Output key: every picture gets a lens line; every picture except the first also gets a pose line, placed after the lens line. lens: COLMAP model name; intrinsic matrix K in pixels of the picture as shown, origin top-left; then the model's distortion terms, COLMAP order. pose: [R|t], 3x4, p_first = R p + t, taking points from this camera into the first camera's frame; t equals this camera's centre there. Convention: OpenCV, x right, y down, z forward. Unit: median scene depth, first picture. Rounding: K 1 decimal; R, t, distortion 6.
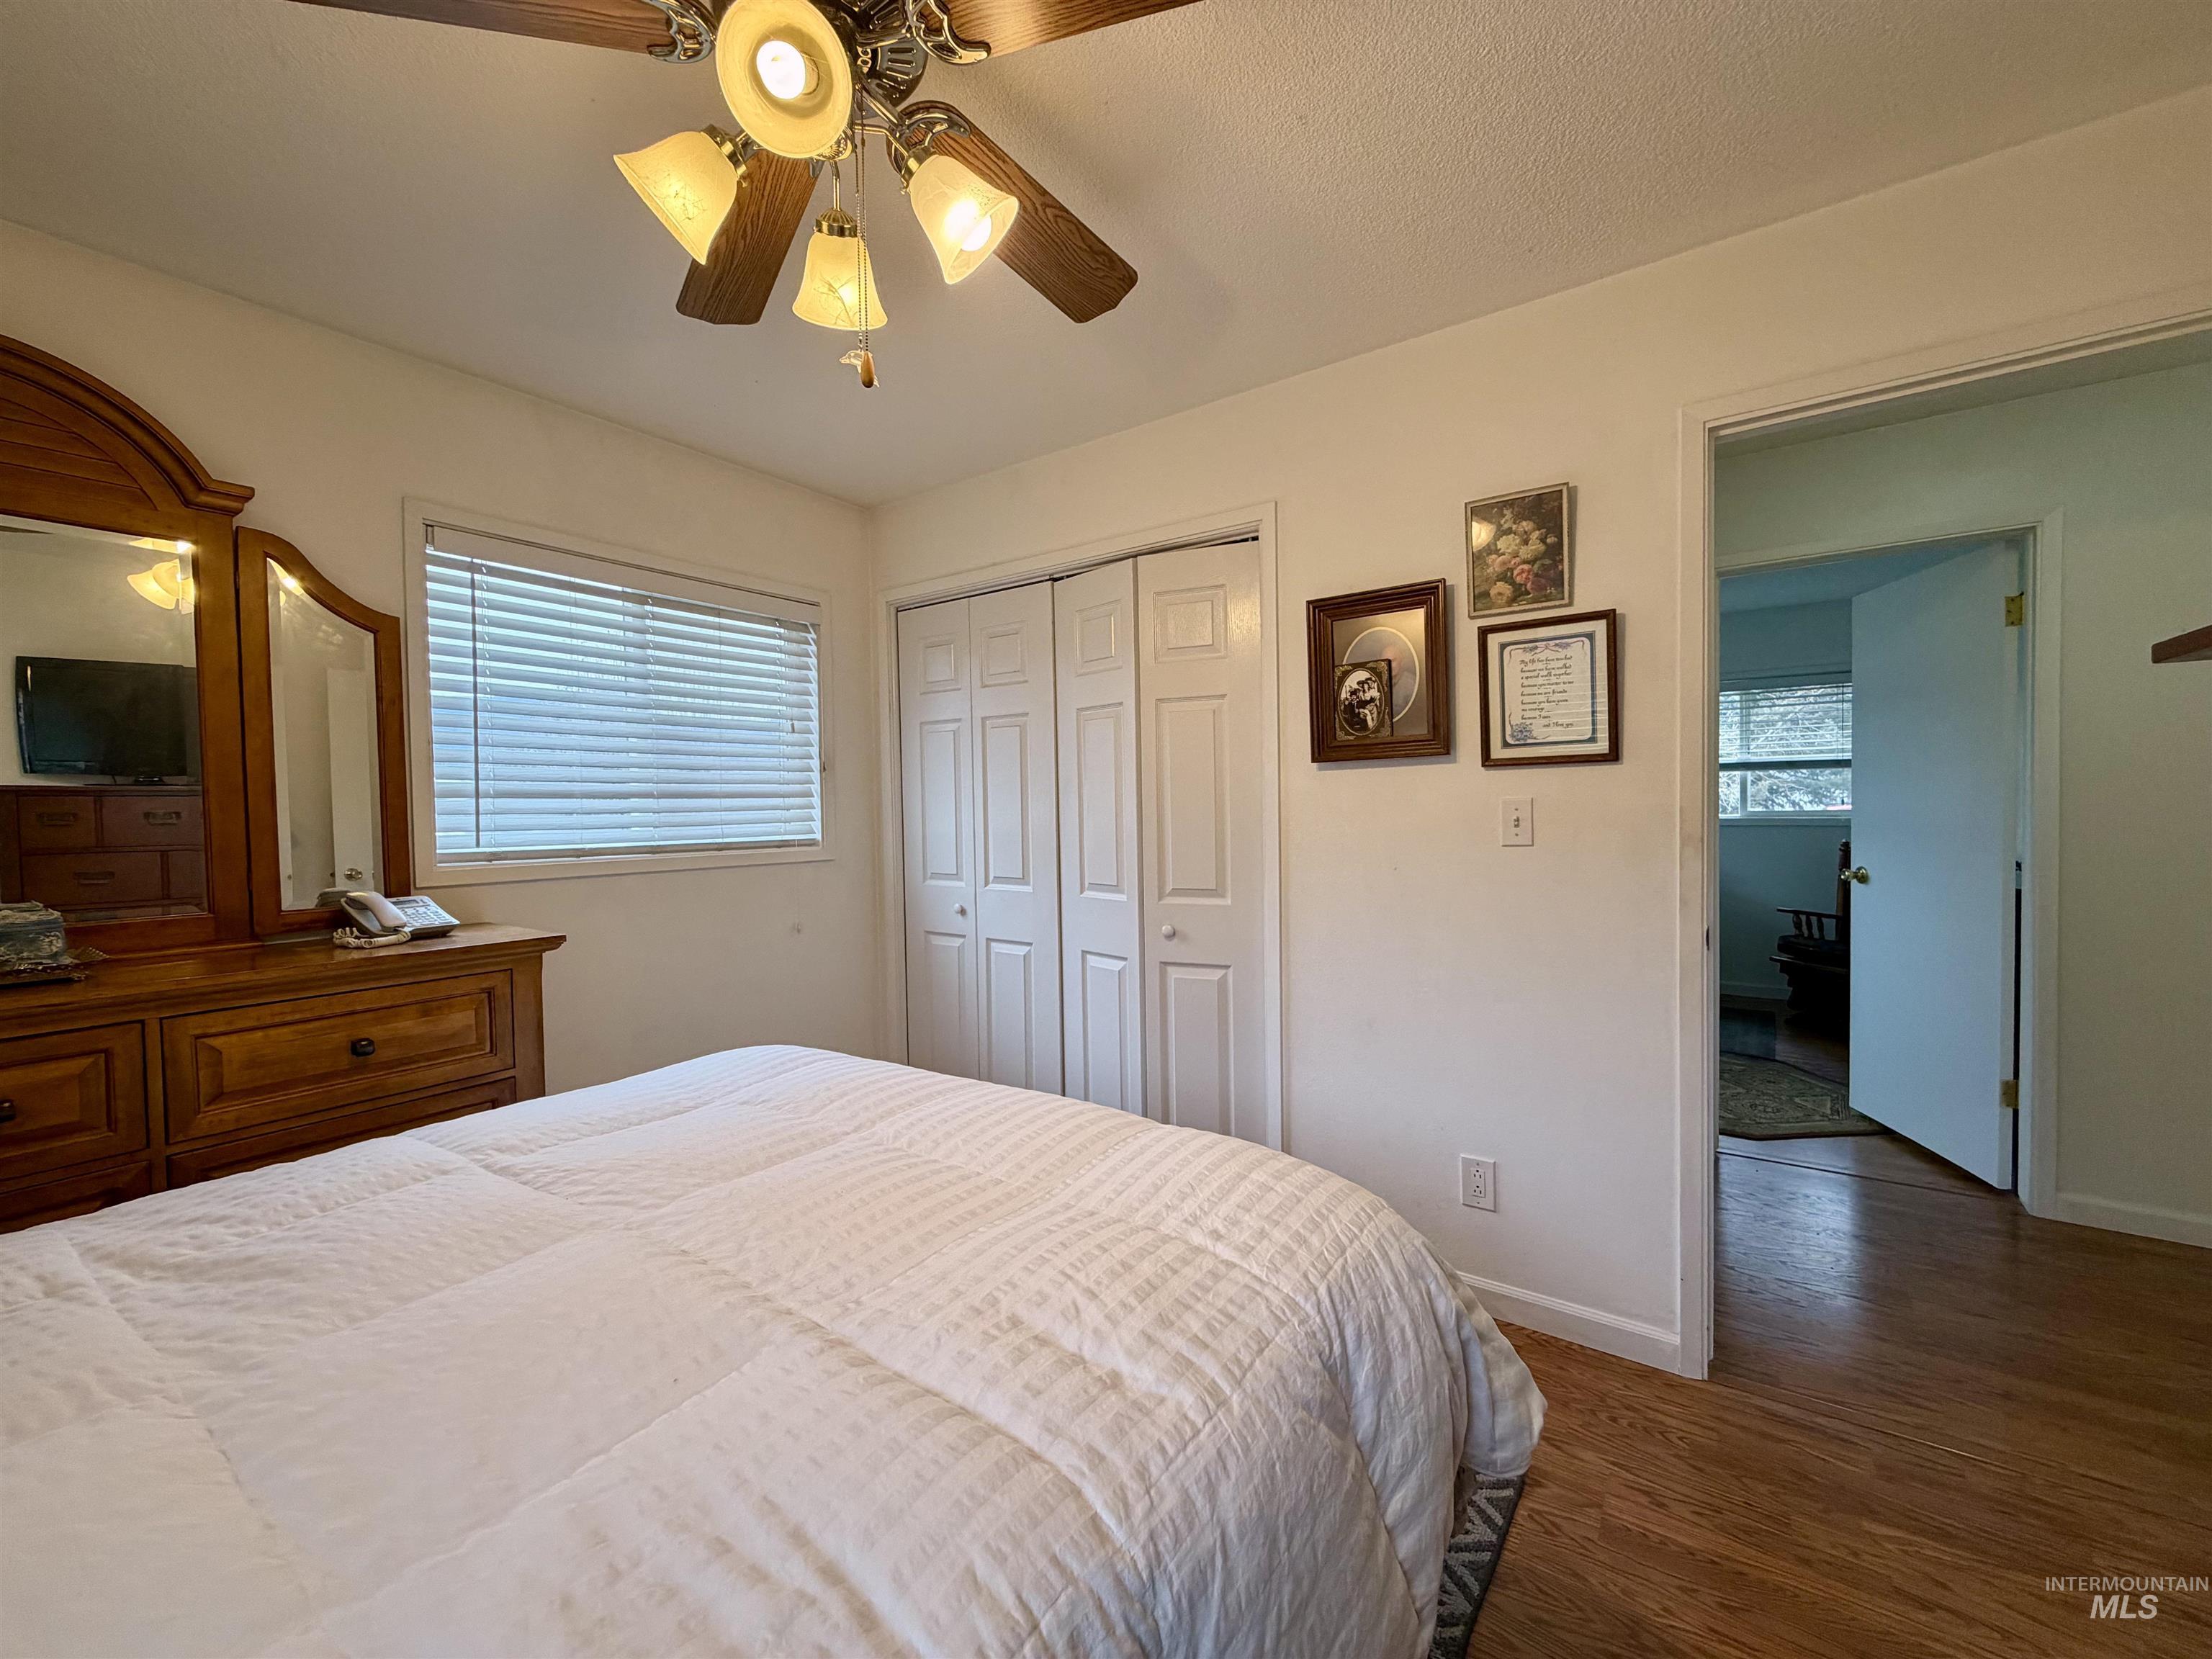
lens RADIAL K [[883.0, 0, 1106.6], [0, 883.0, 830.9], [0, 0, 1]] dist [-0.000213, 0.000016]
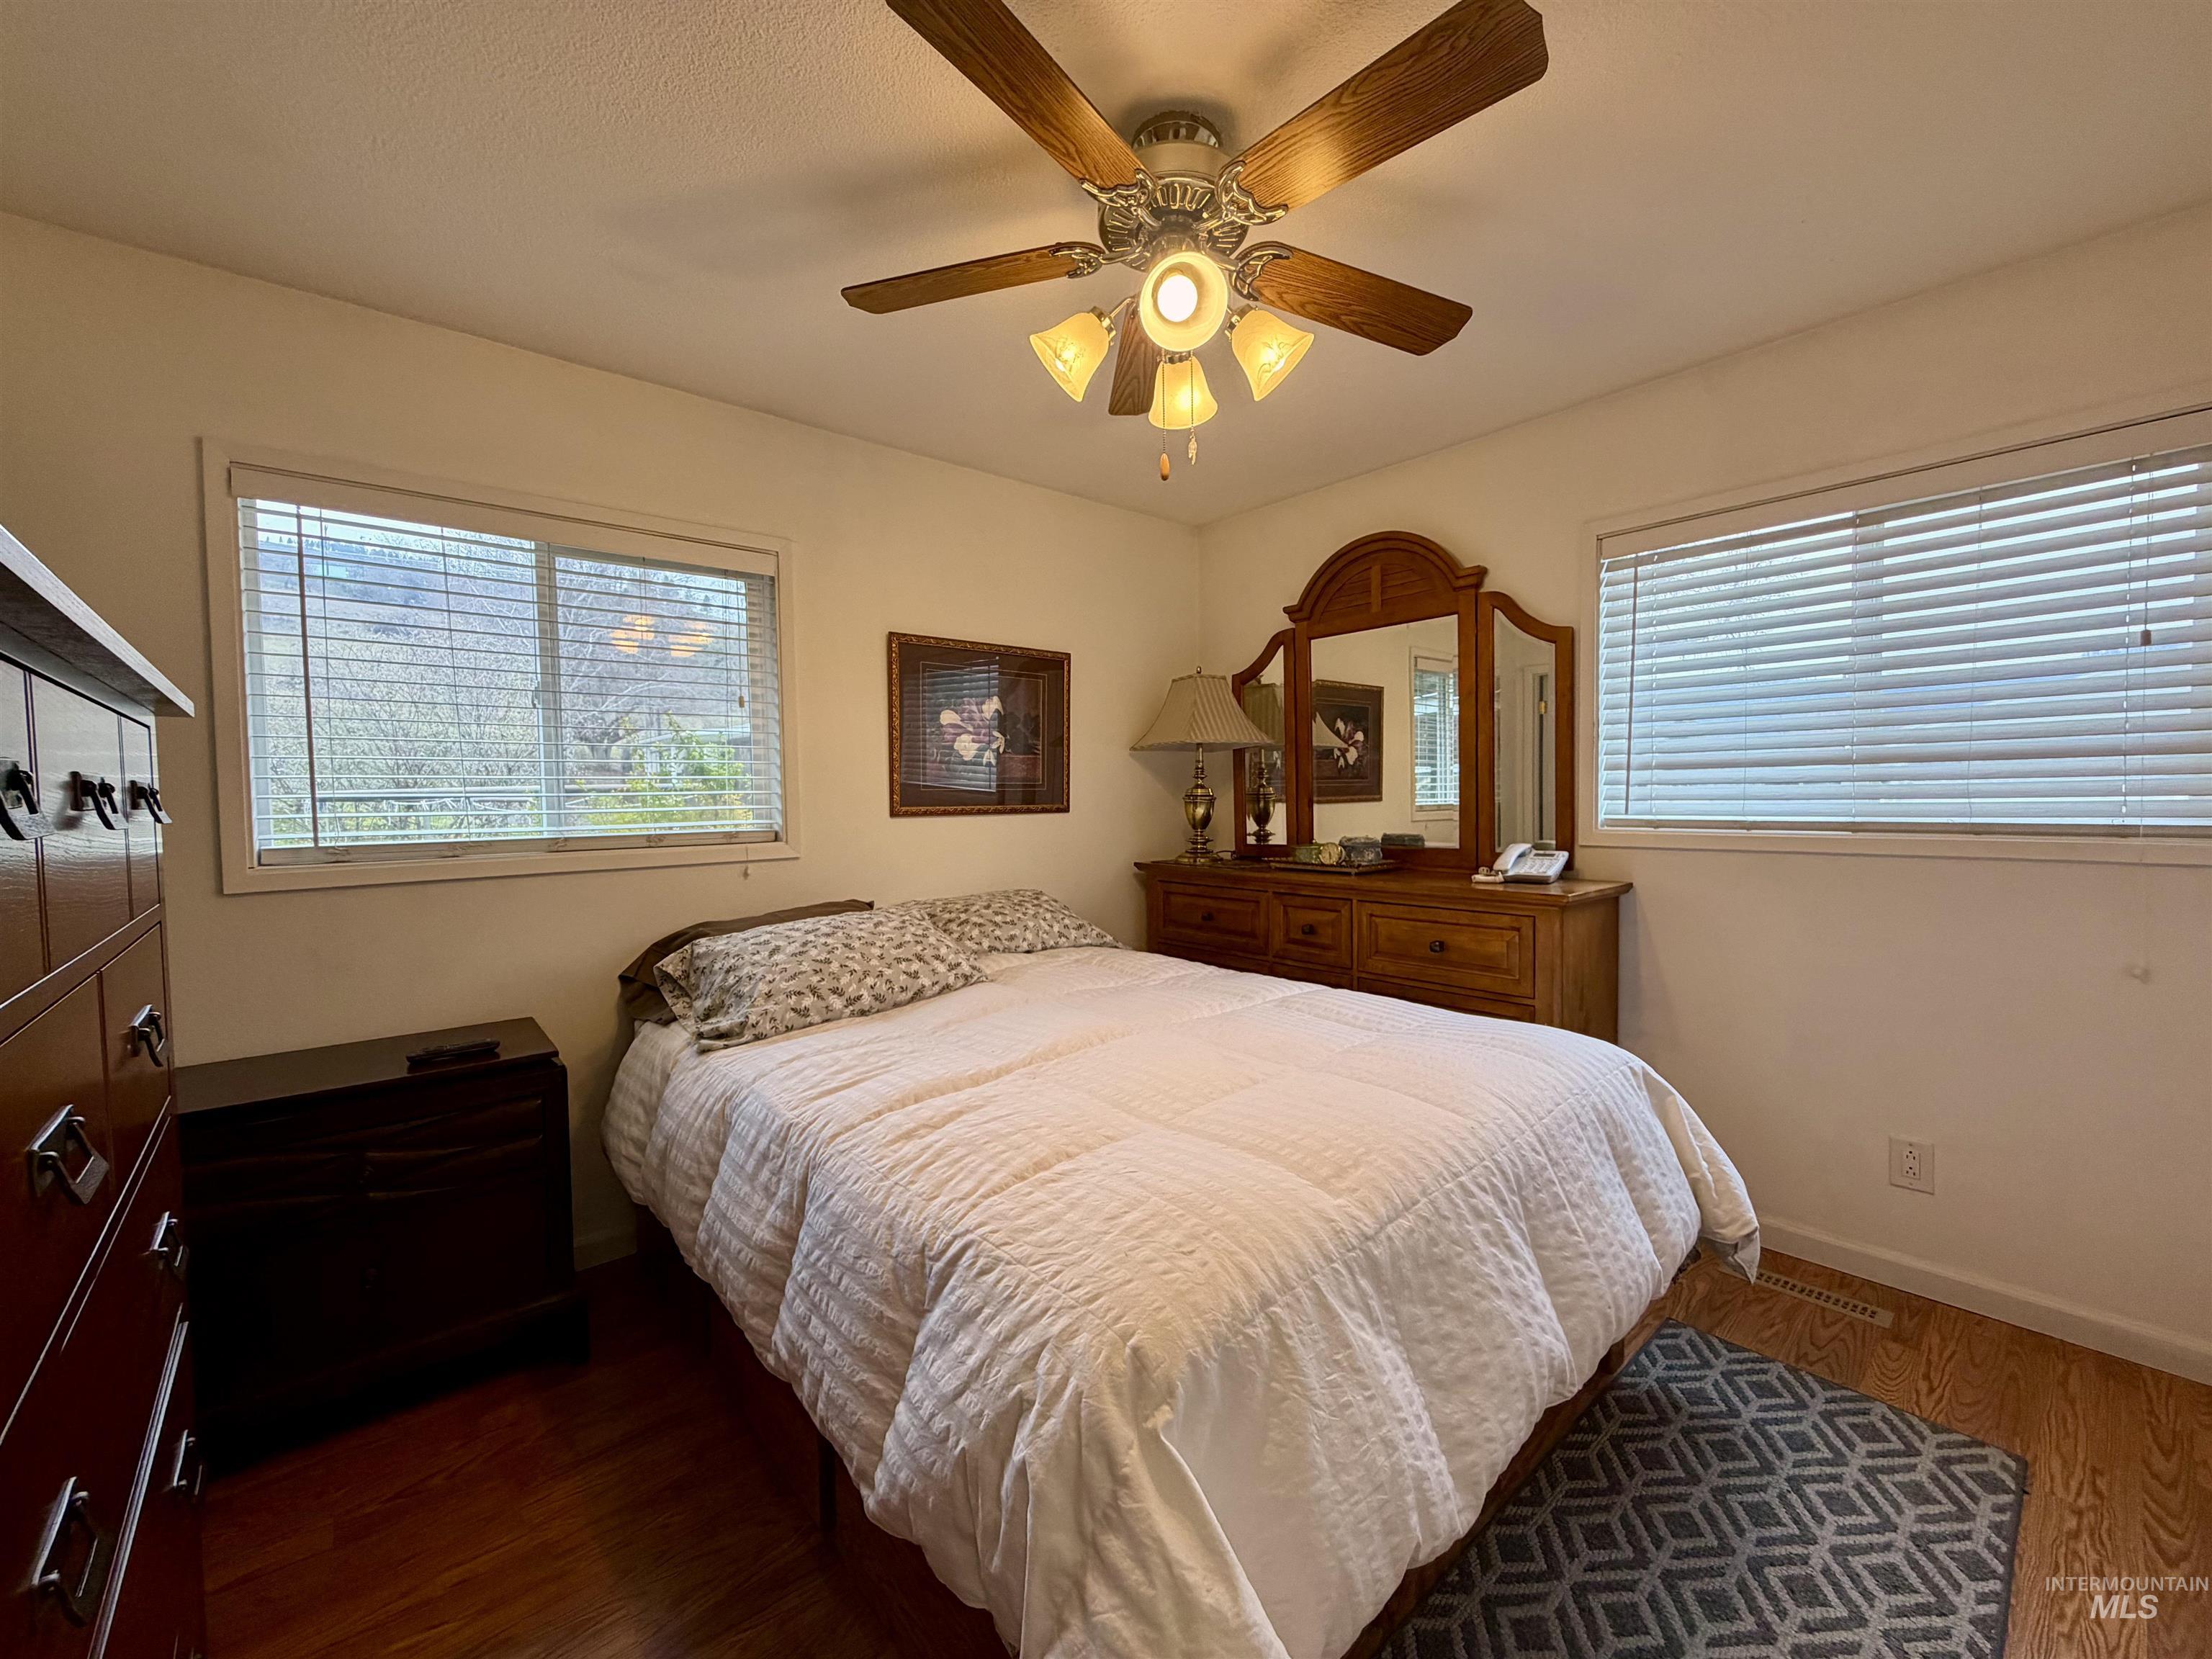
lens RADIAL K [[883.0, 0, 1118.8], [0, 883.0, 826.9], [0, 0, 1]] dist [-0.000213, 0.000016]
pose [[-0.236766, 0.047127, -0.970423, 0.556989], [-0.010262, 0.998646, 0.051001, -0.016826], [0.971513, 0.022033, -0.235962, 0.669243]]
